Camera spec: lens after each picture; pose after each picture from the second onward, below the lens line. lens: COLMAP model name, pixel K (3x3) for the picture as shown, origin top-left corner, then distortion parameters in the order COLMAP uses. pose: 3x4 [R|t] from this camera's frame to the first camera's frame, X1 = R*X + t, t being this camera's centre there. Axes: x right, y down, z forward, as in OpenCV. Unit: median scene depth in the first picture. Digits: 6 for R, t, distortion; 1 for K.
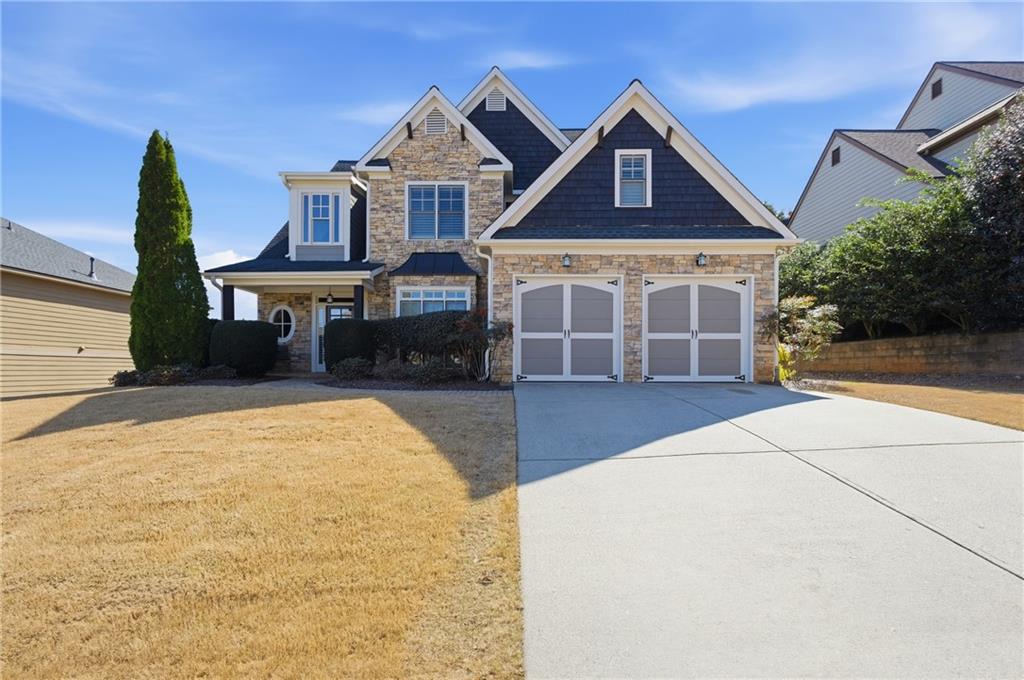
lens RADIAL K [[484.4, 0, 506.4], [0, 484.4, 373.9], [0, 0, 1]] dist [0.009859, -0.000003]
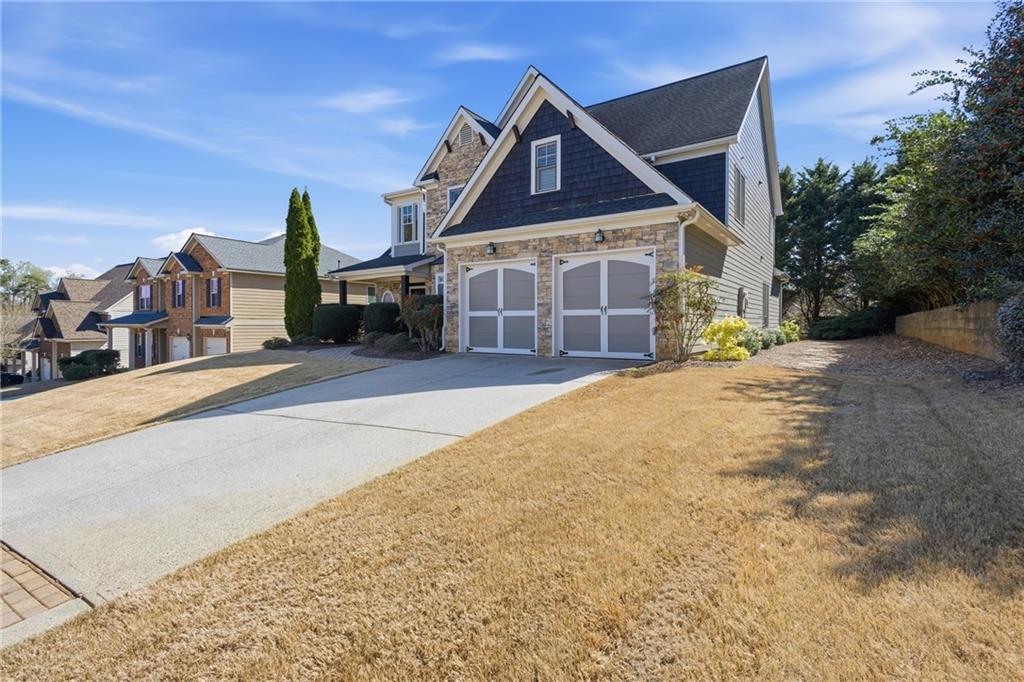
lens RADIAL K [[480.3, 0, 510.0], [0, 480.3, 344.8], [0, 0, 1]] dist [0.012742, -0.000082]
pose [[0.833097, 0.021856, -0.552694, 0.774035], [-0.006945, 0.999554, 0.029058, -0.037987], [0.553083, -0.020369, 0.832877, 0.065772]]
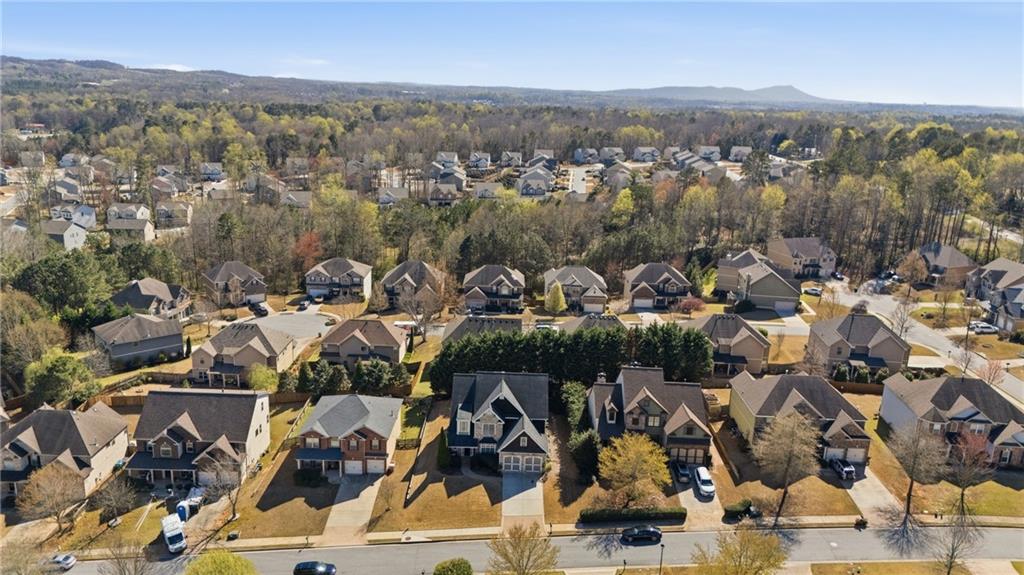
lens RADIAL K [[758.6, 0, 512.0], [0, 758.6, 287.5], [0, 0, 1]] dist [0.115073, -0.145939]
pose [[0.999204, 0.033921, 0.020973, -0.149034], [-0.038099, 0.967340, 0.250601, -4.596526], [-0.011787, -0.251201, 0.967863, -7.659356]]
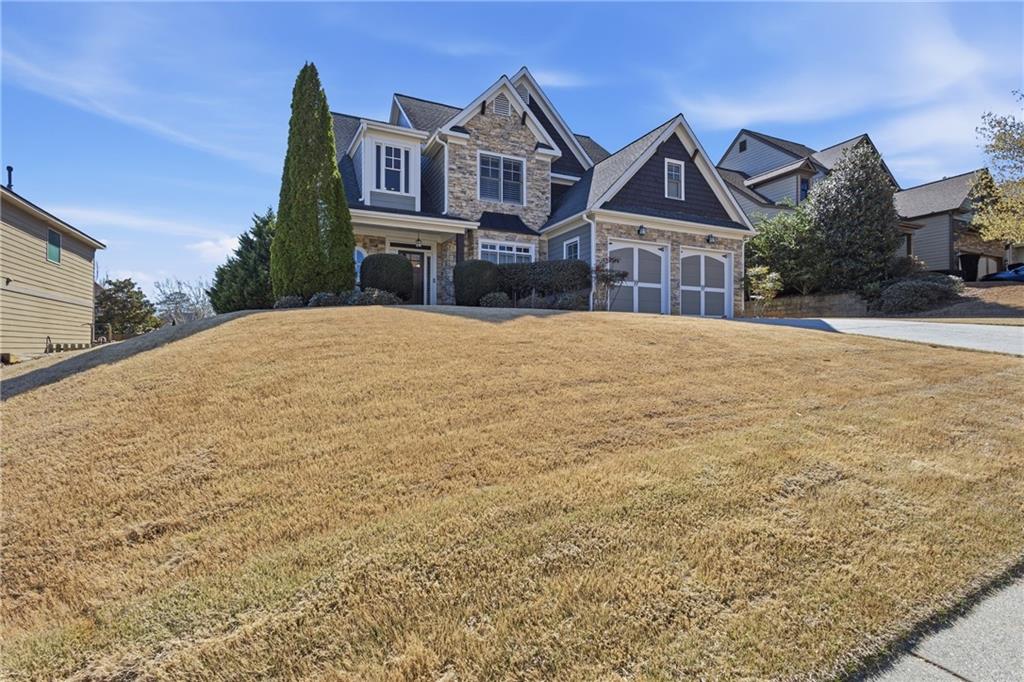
lens RADIAL K [[480.3, 0, 510.0], [0, 480.3, 344.8], [0, 0, 1]] dist [0.012742, -0.000082]
pose [[0.901296, 0.000036, 0.433204, -0.802312], [0.006385, 0.999890, -0.013369, 0.111406], [-0.433157, 0.014815, 0.901197, -0.088132]]
